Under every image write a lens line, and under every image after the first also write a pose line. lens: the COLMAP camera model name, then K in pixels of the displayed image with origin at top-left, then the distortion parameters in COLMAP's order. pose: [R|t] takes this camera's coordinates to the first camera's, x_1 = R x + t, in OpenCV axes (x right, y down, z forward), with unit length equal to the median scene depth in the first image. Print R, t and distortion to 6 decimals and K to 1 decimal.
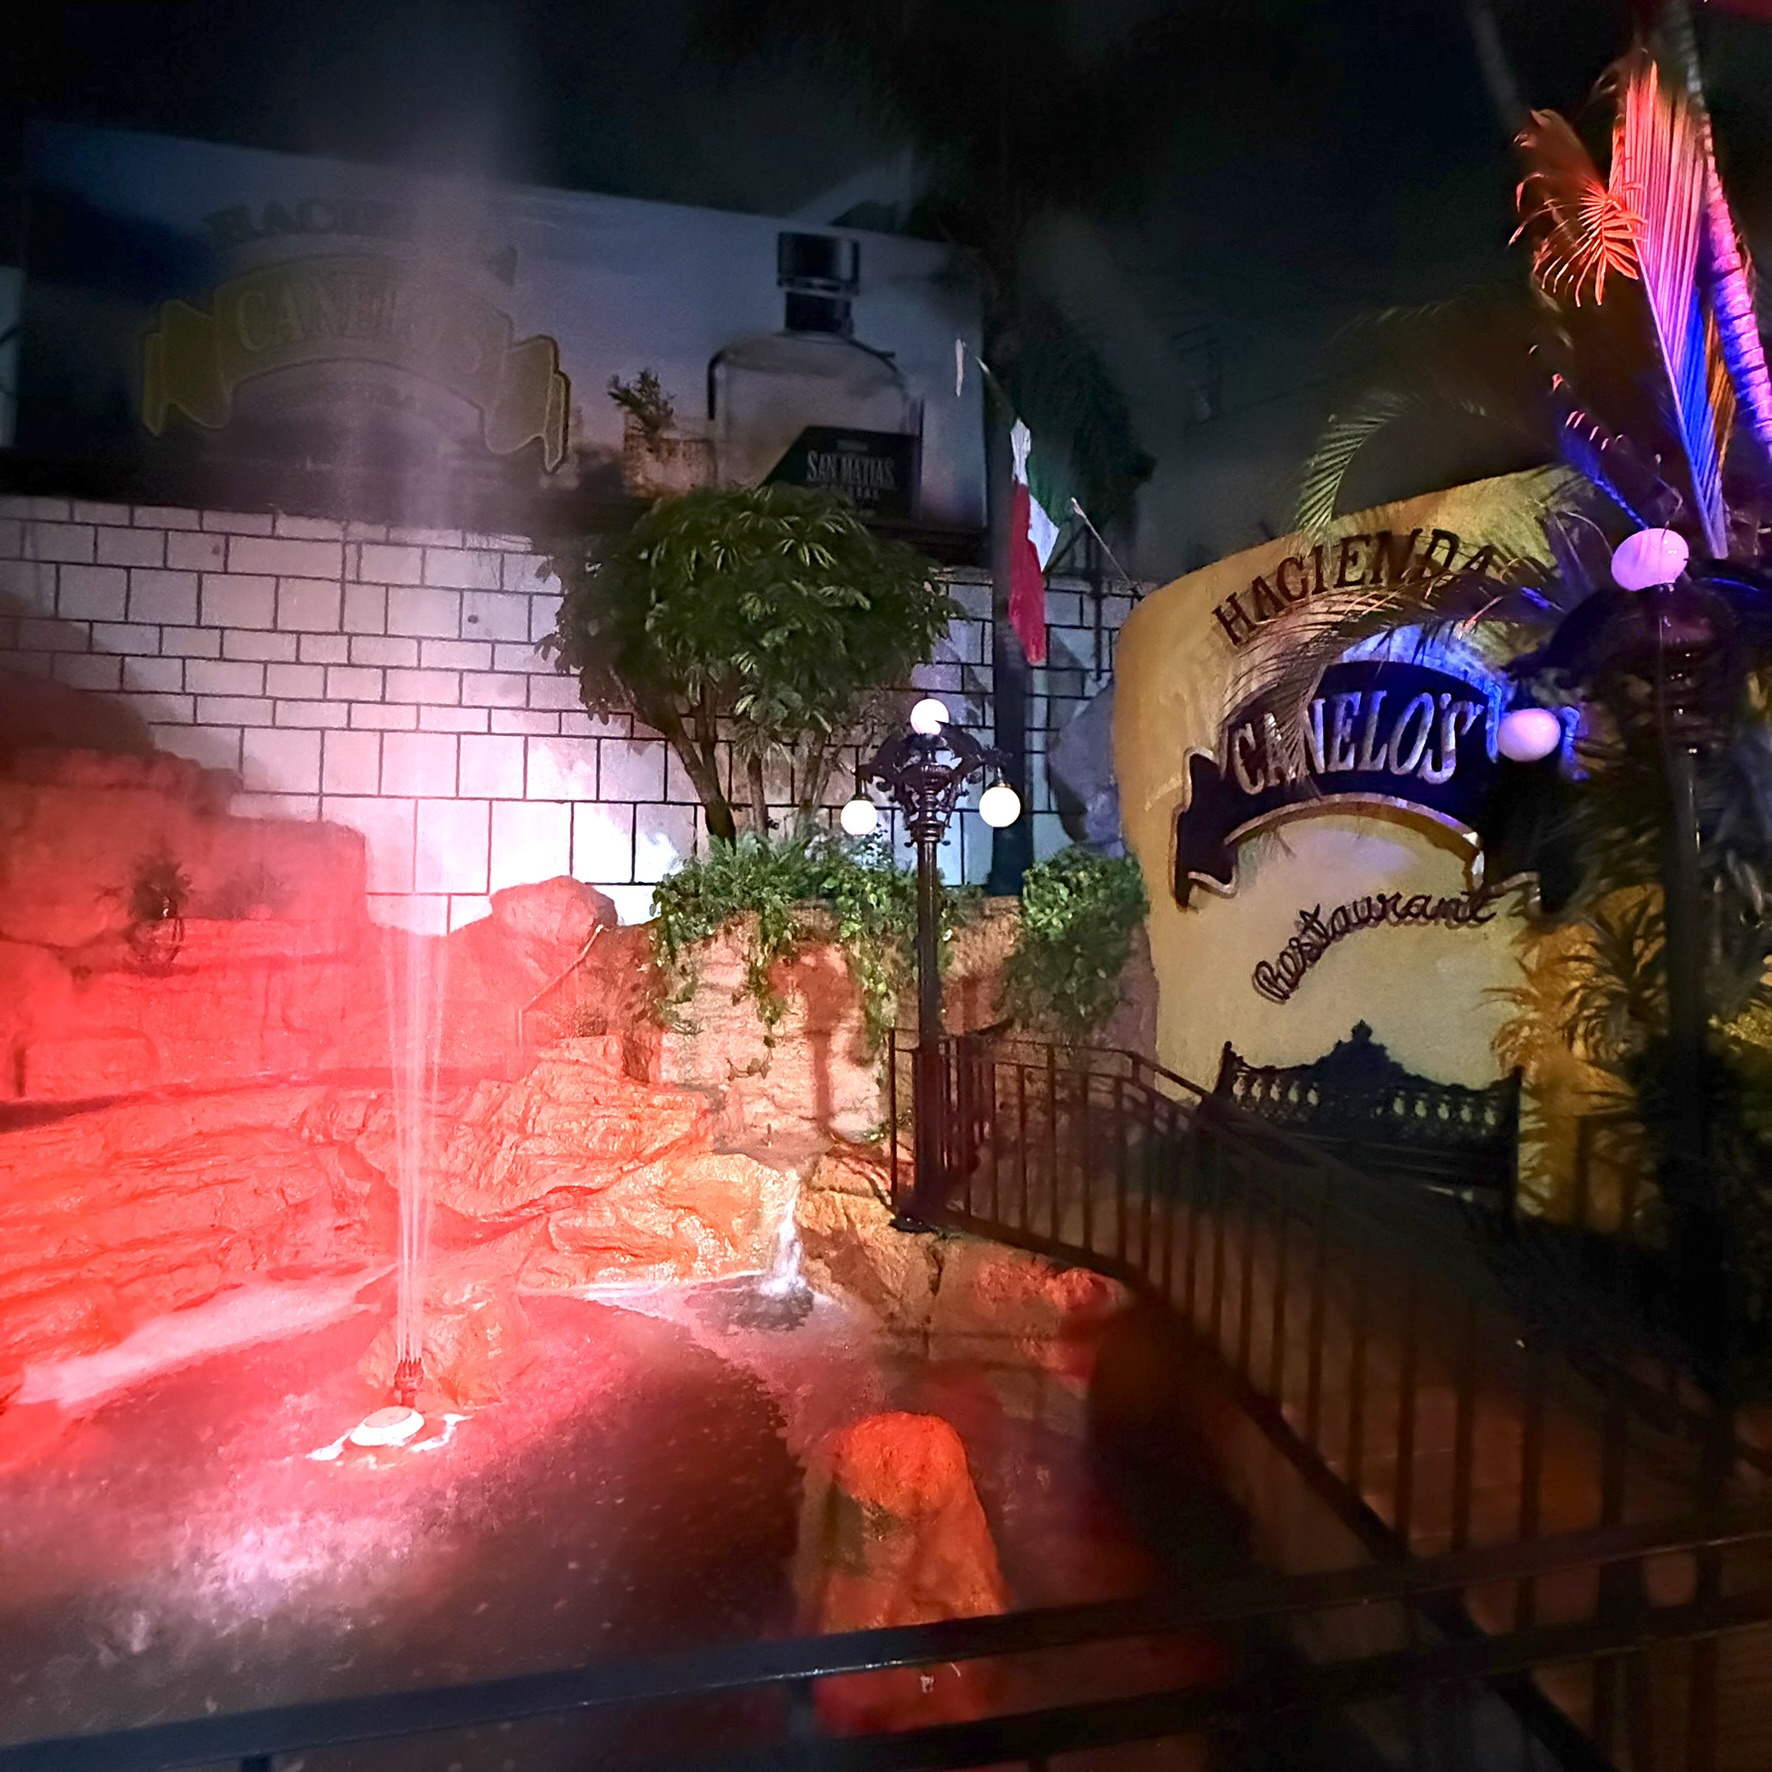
lens RADIAL K [[944.2, 0, 885.5], [0, 944.2, 876.6], [0, 0, 1]] dist [0.001245, -0.000865]
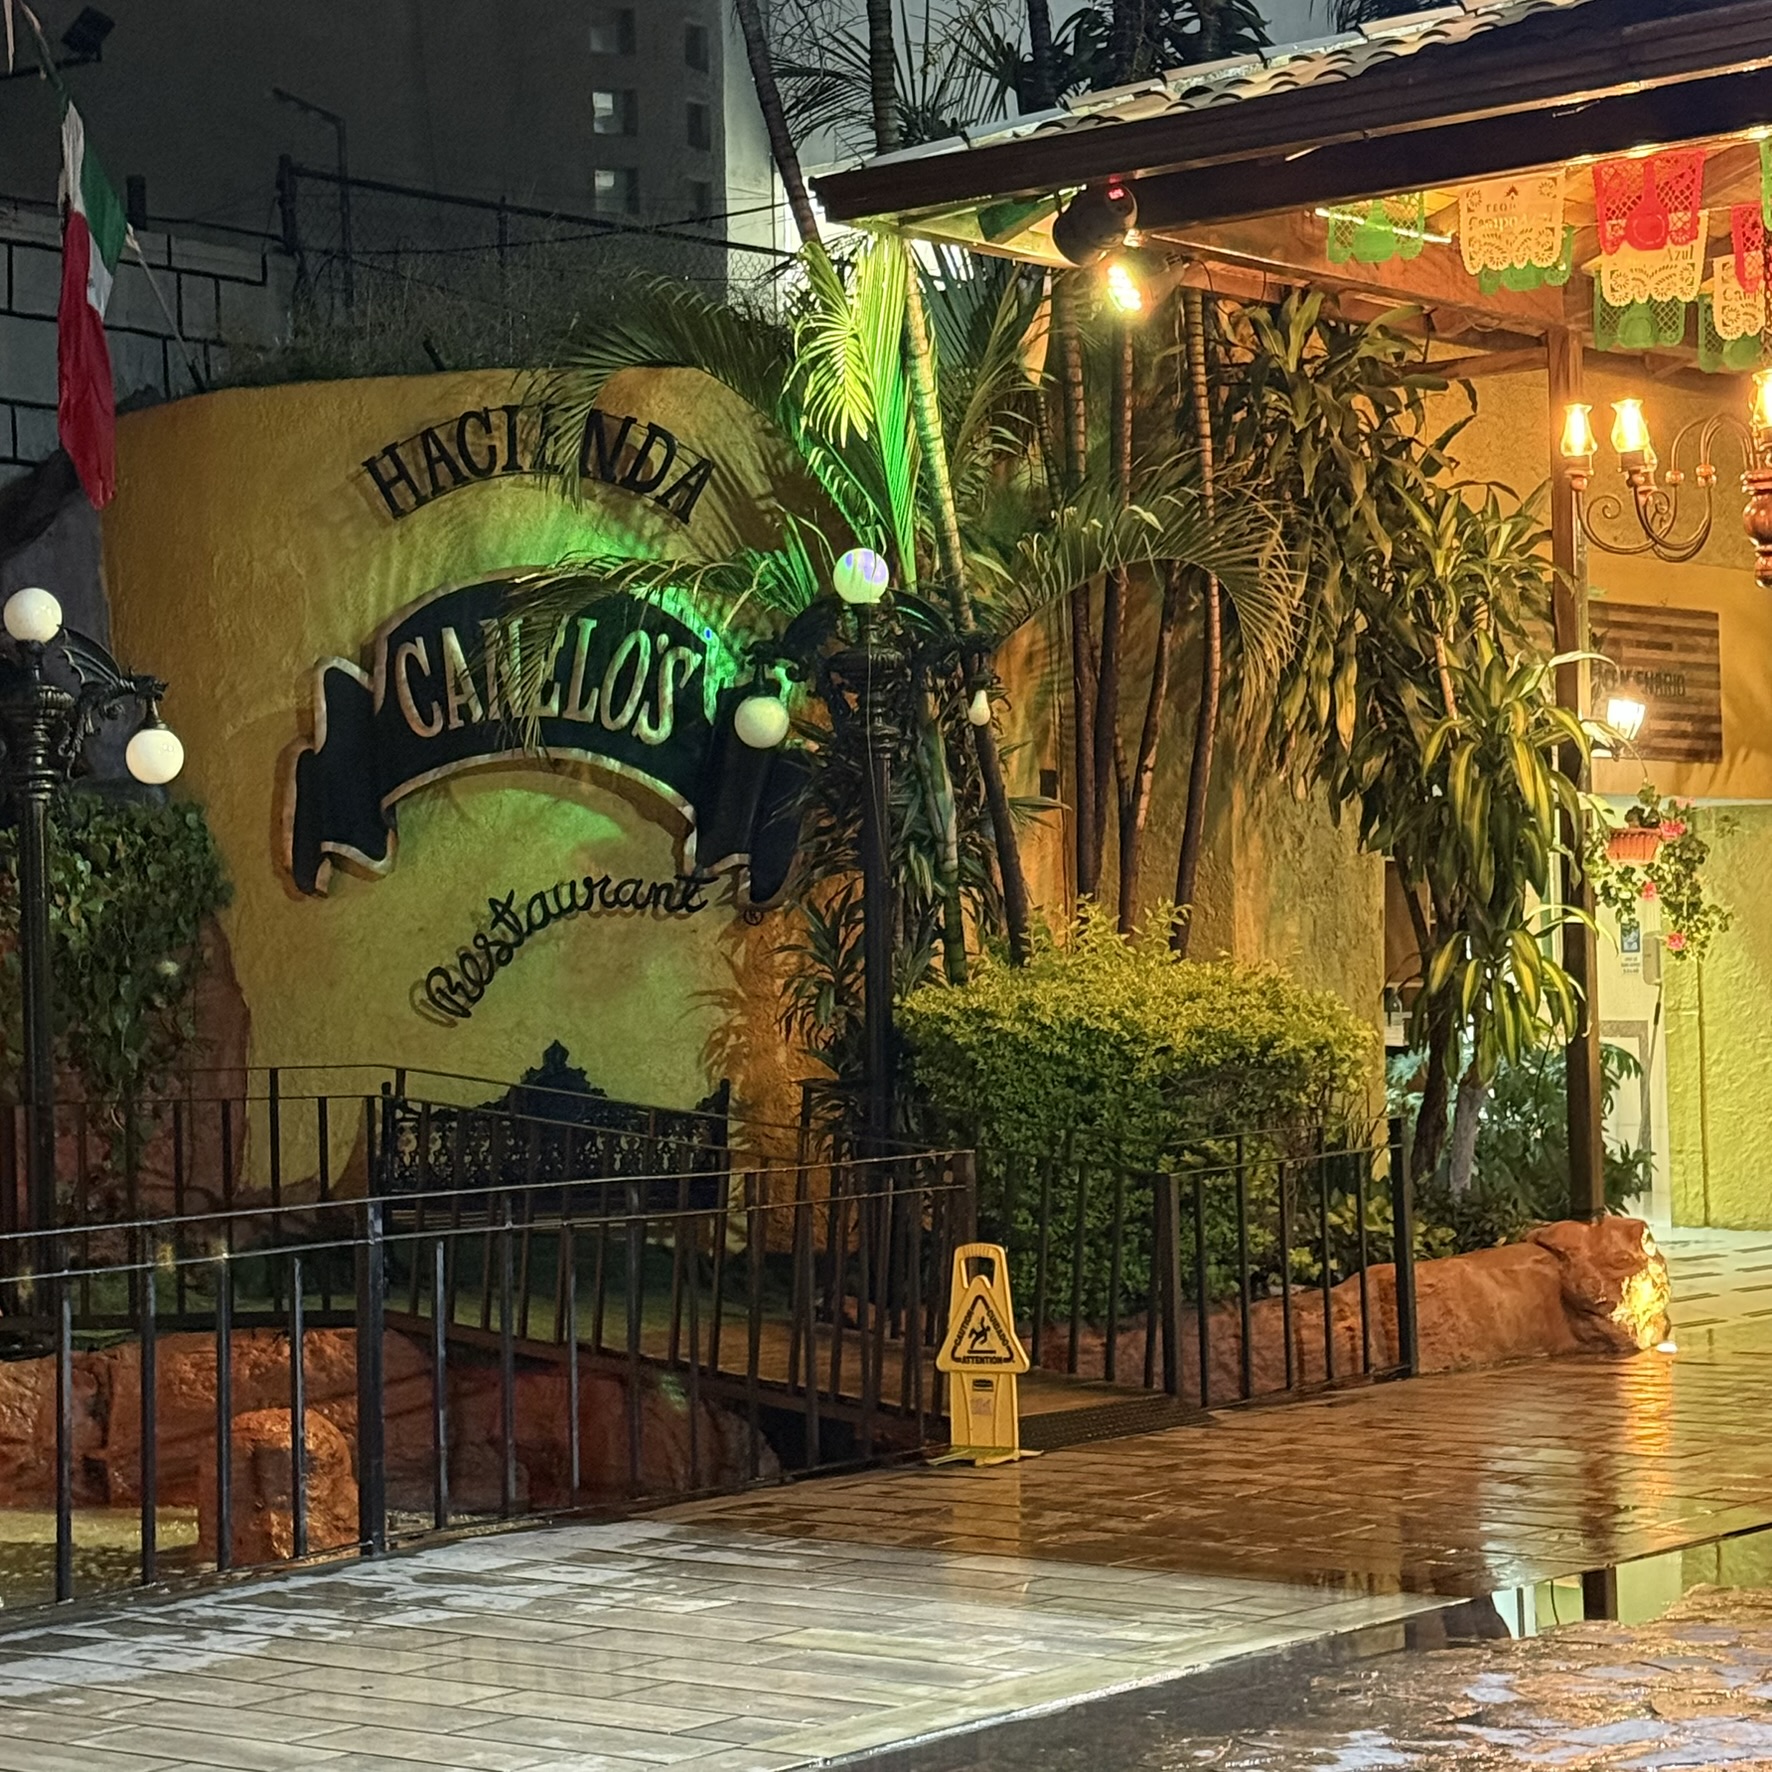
lens RADIAL K [[4195.4, 0, 886.2], [0, 4195.4, 884.7], [0, 0, 1]] dist [0.045958, 0.000000]
pose [[0.761608, 0.001216, 0.648037, -1.578970], [-0.021956, 0.999473, 0.023929, -0.065559], [-0.647666, -0.032453, 0.761233, -1.859243]]
